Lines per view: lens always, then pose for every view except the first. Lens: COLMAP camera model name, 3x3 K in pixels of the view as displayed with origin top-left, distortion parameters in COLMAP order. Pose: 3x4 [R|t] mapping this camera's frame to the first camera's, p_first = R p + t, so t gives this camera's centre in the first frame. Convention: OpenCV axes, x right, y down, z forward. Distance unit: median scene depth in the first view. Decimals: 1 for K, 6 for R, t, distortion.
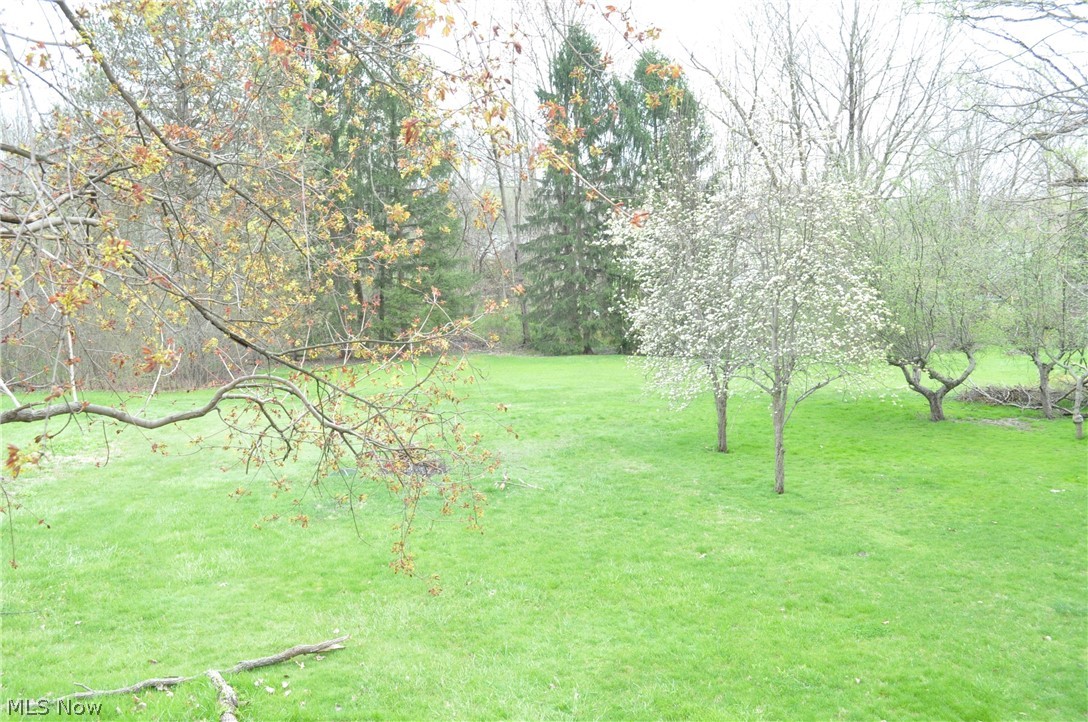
lens RADIAL K [[939.4, 0, 539.7], [0, 939.4, 360.1], [0, 0, 1]] dist [-0.076535, 0.000218]
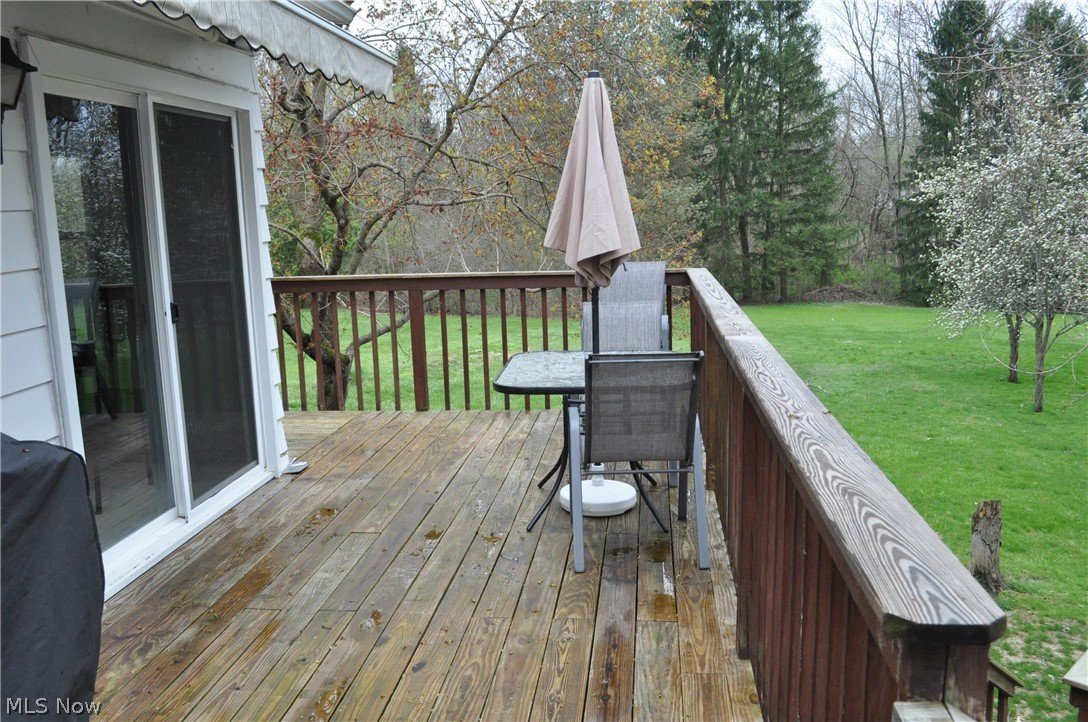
lens RADIAL K [[939.4, 0, 537.0], [0, 939.4, 358.3], [0, 0, 1]] dist [-0.076535, 0.000218]
pose [[0.903920, 0.055836, -0.424042, 0.070148], [-0.037125, 0.997943, 0.052266, 0.015505], [0.426088, -0.031502, 0.904133, -0.127867]]
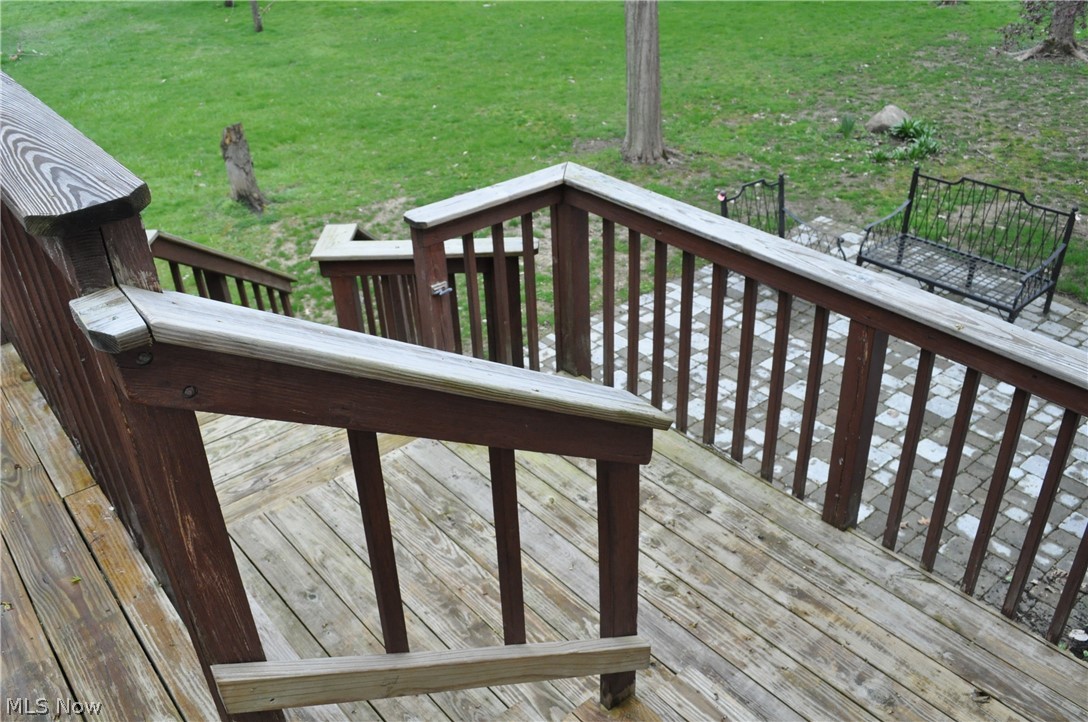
lens RADIAL K [[939.4, 0, 538.4], [0, 939.4, 354.7], [0, 0, 1]] dist [-0.076535, 0.000218]
pose [[0.938255, -0.210976, 0.274166, 0.073072], [0.079328, 0.902606, 0.423096, 0.017267], [-0.336727, -0.375223, 0.863610, -0.127653]]
